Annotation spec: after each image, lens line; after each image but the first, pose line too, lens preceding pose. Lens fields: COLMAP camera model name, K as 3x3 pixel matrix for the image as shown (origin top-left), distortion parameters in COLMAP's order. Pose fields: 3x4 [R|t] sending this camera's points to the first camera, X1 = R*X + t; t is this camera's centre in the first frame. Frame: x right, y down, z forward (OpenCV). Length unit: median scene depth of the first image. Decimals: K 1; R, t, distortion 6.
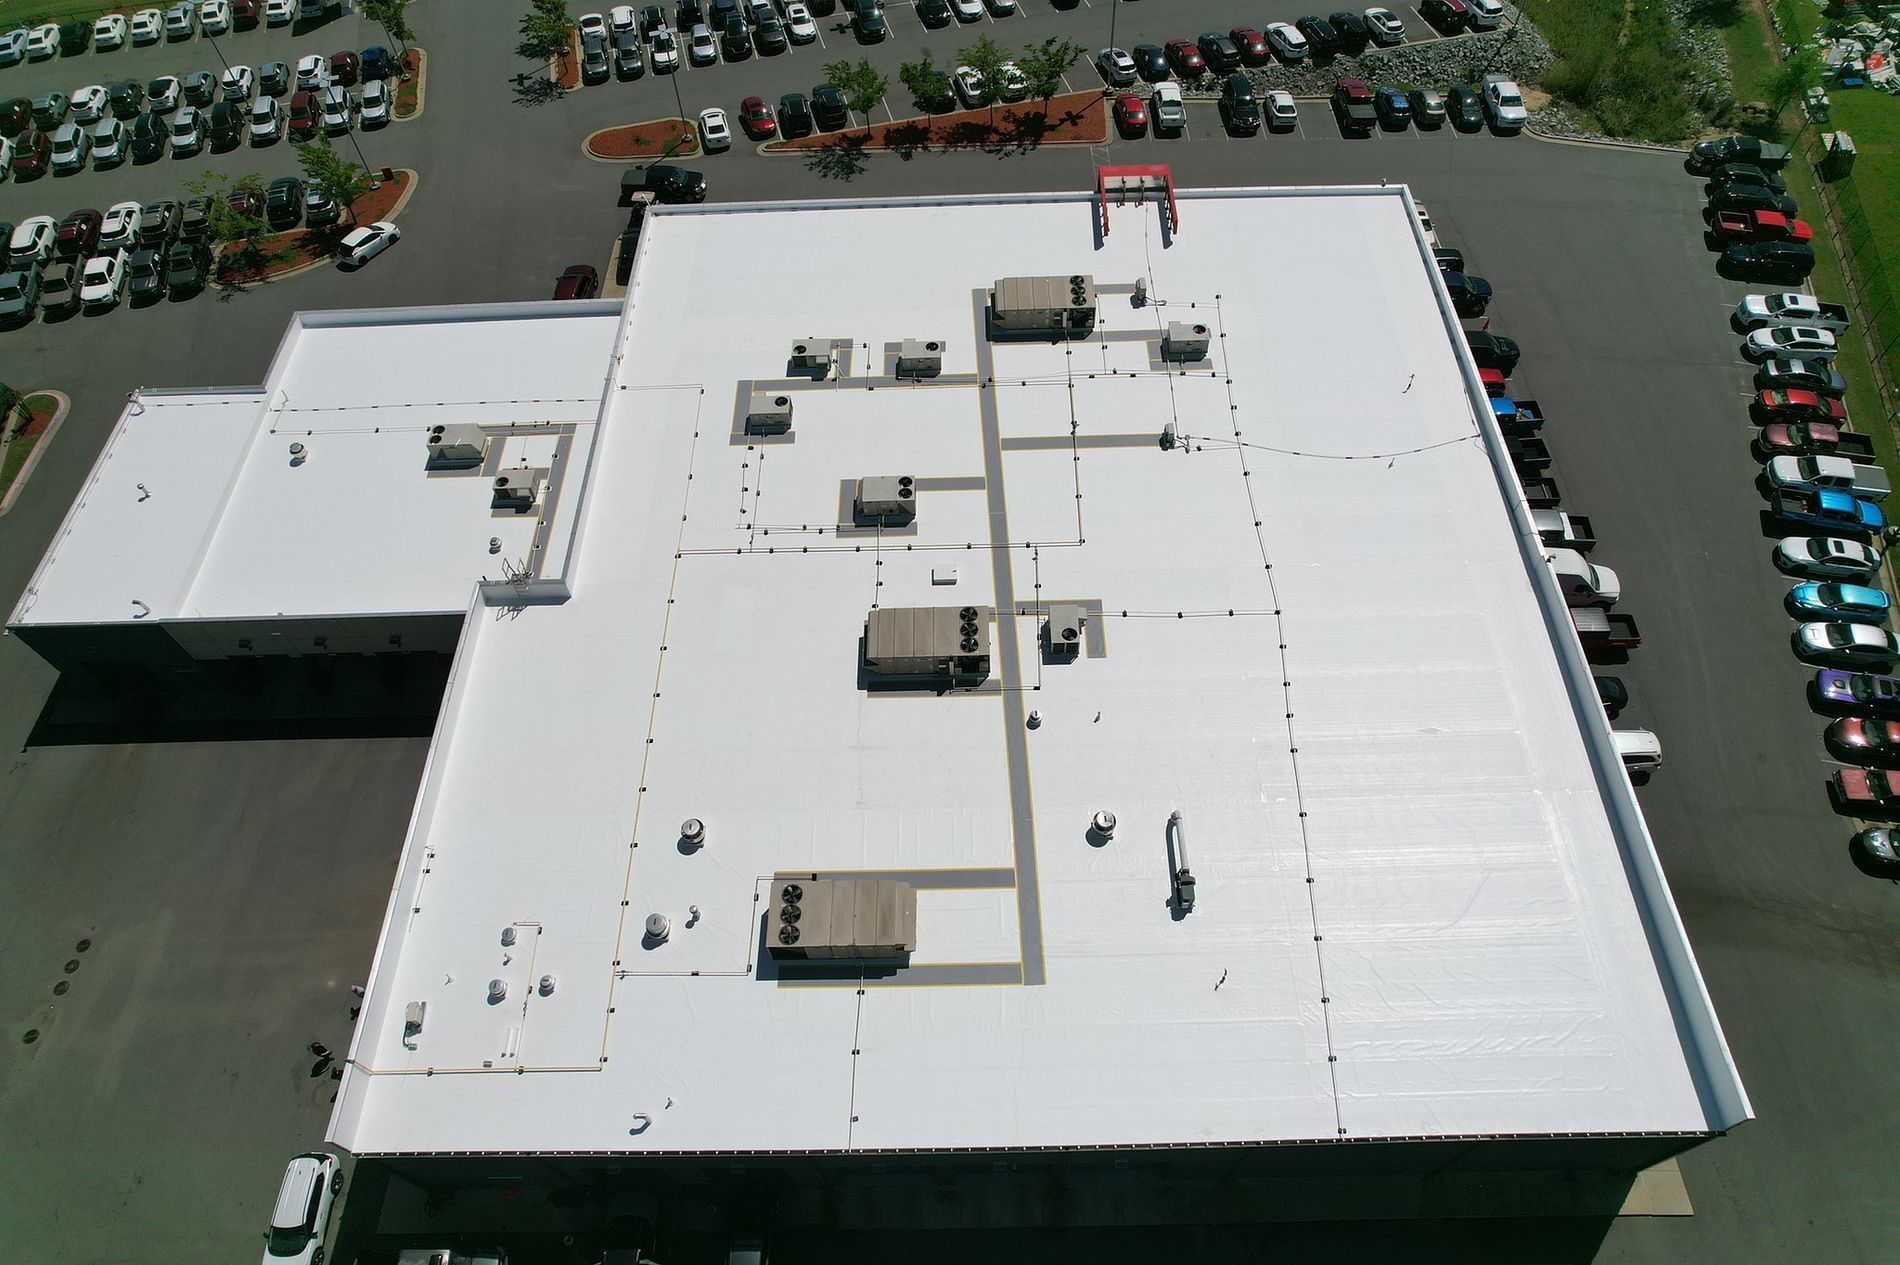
lens RADIAL K [[1214.8, 0, 957.5], [0, 1214.8, 628.6], [0, 0, 1]] dist [-0.078798, 0.075053]
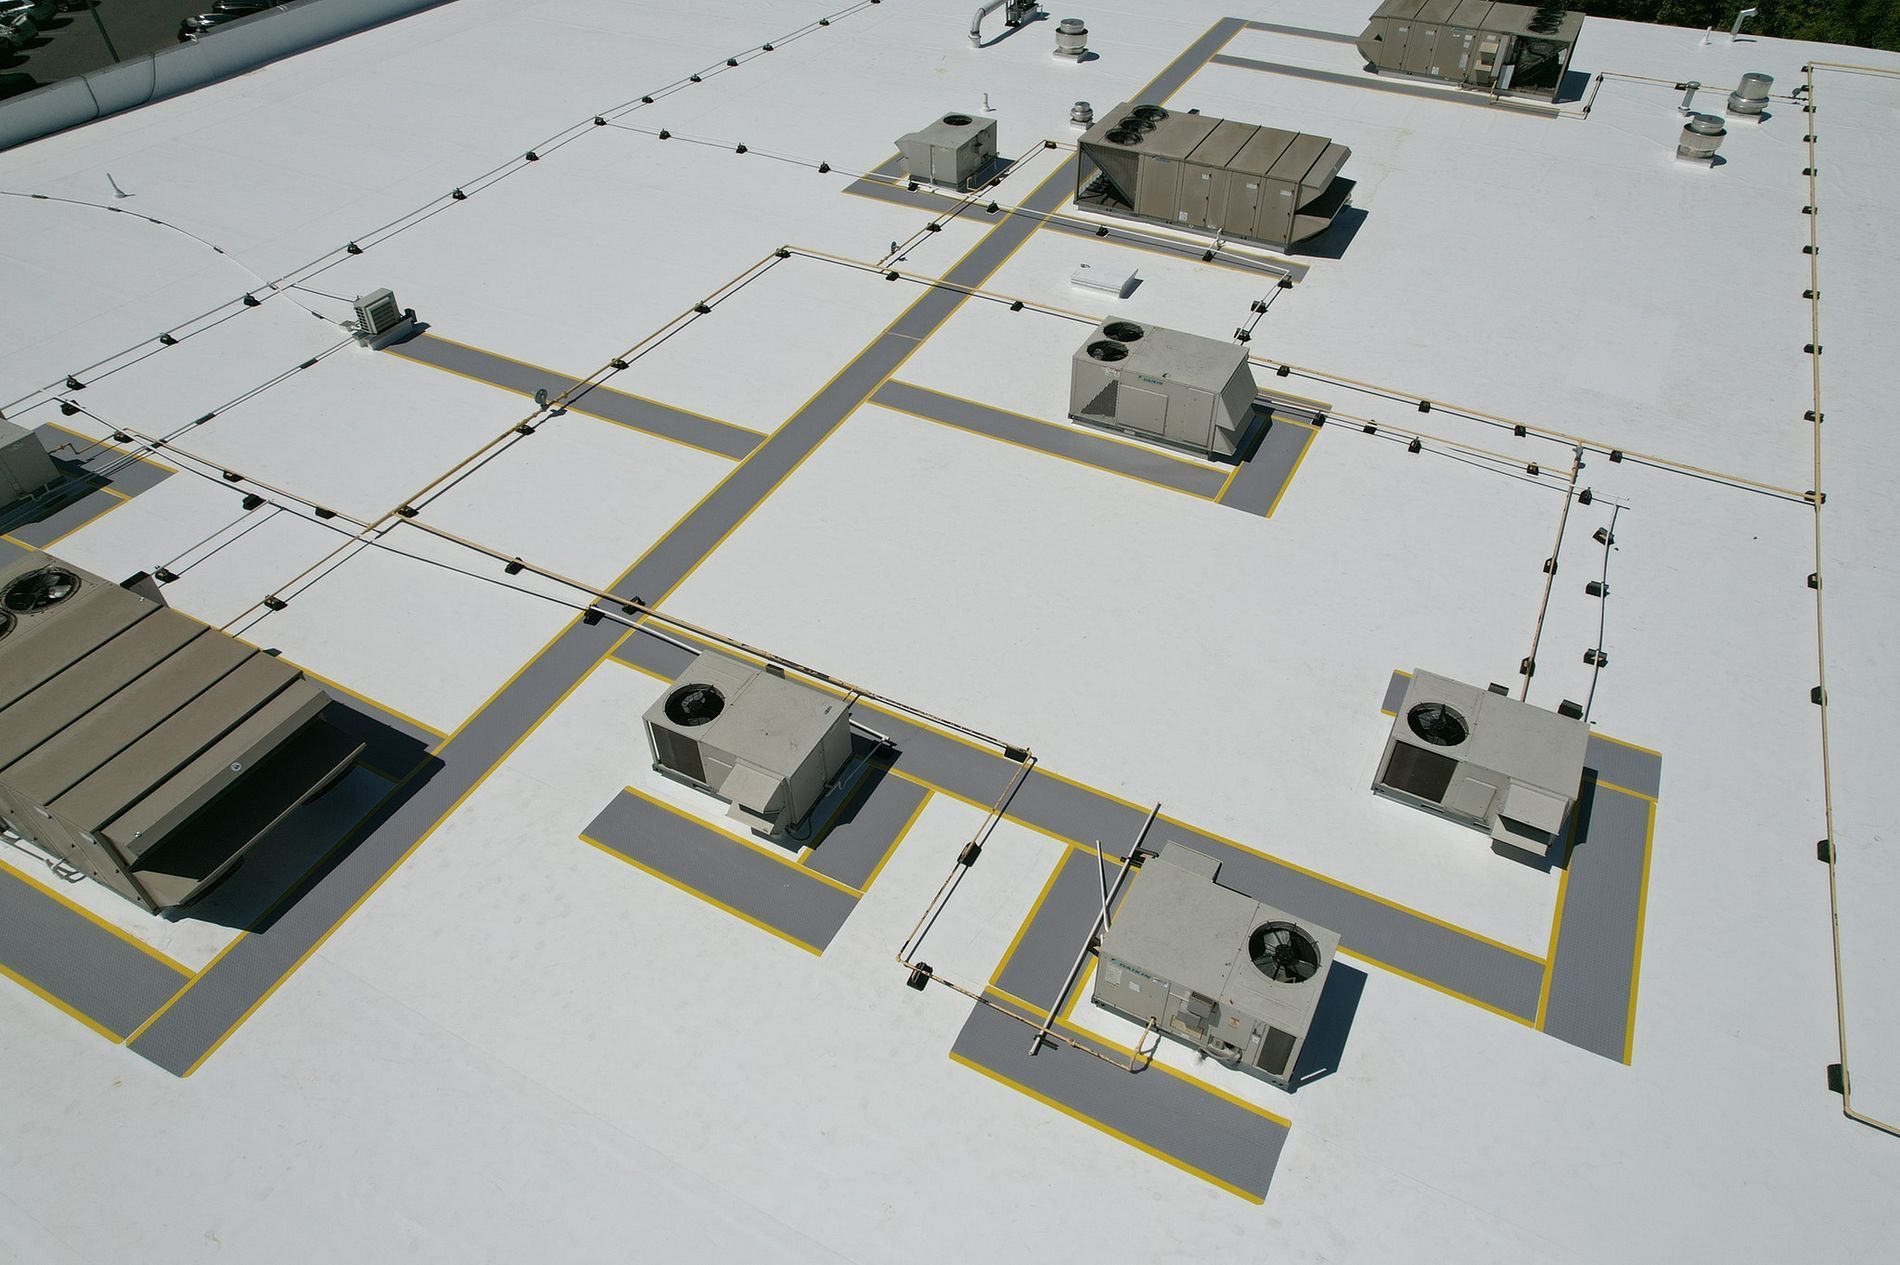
lens RADIAL K [[1214.8, 0, 957.5], [0, 1214.8, 628.6], [0, 0, 1]] dist [-0.078798, 0.075053]
pose [[-0.882562, -0.294249, 0.366745, -0.145593], [0.403034, -0.071689, 0.912373, -0.429586], [-0.242174, 0.953036, 0.181862, 0.975658]]
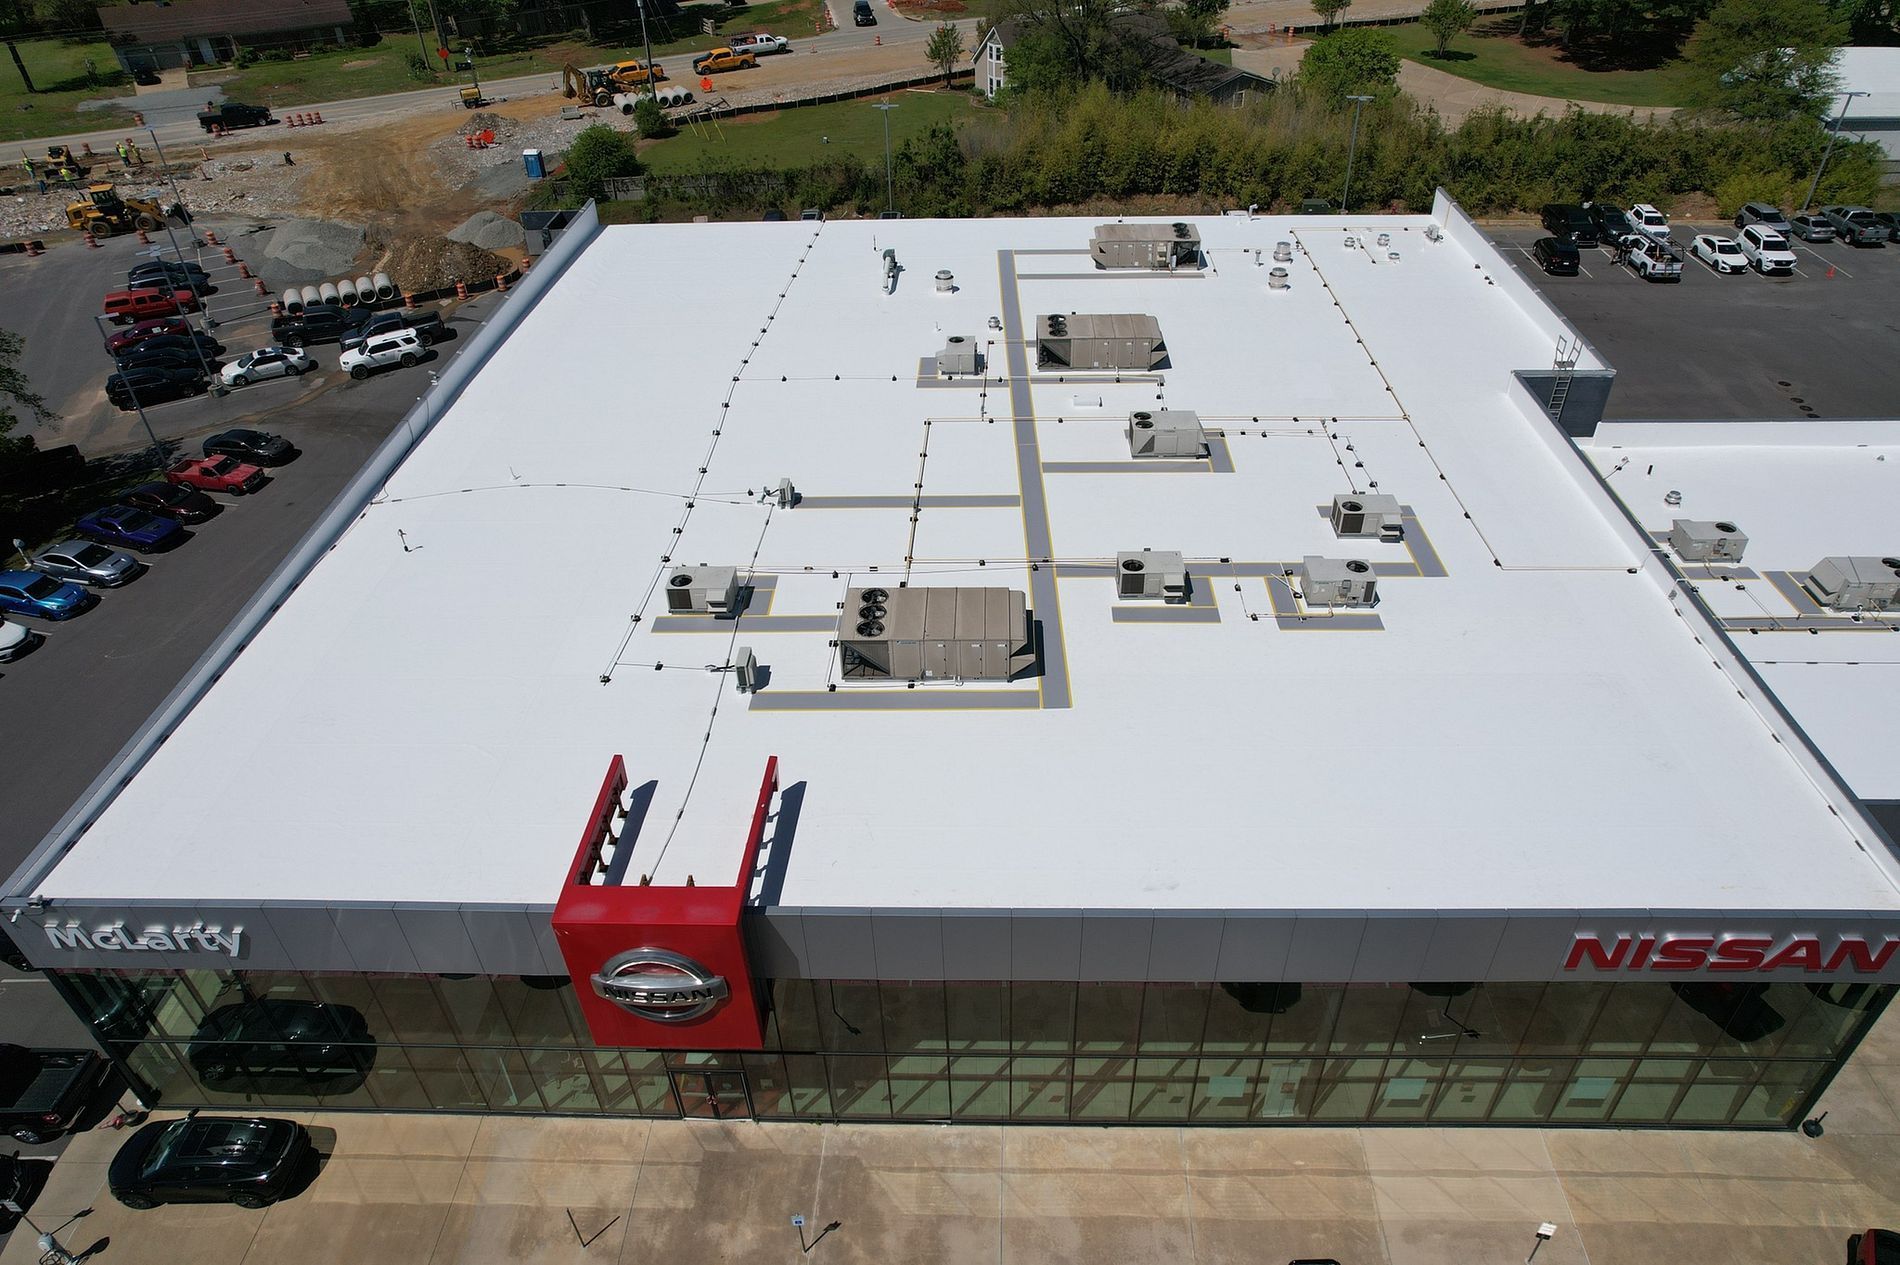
lens RADIAL K [[1214.8, 0, 957.5], [0, 1214.8, 628.6], [0, 0, 1]] dist [-0.078798, 0.075053]
pose [[-0.997924, 0.018323, 0.061740, 0.030274], [0.061109, -0.033214, 0.997578, -0.869987], [0.020329, 0.999280, 0.032025, 1.053475]]
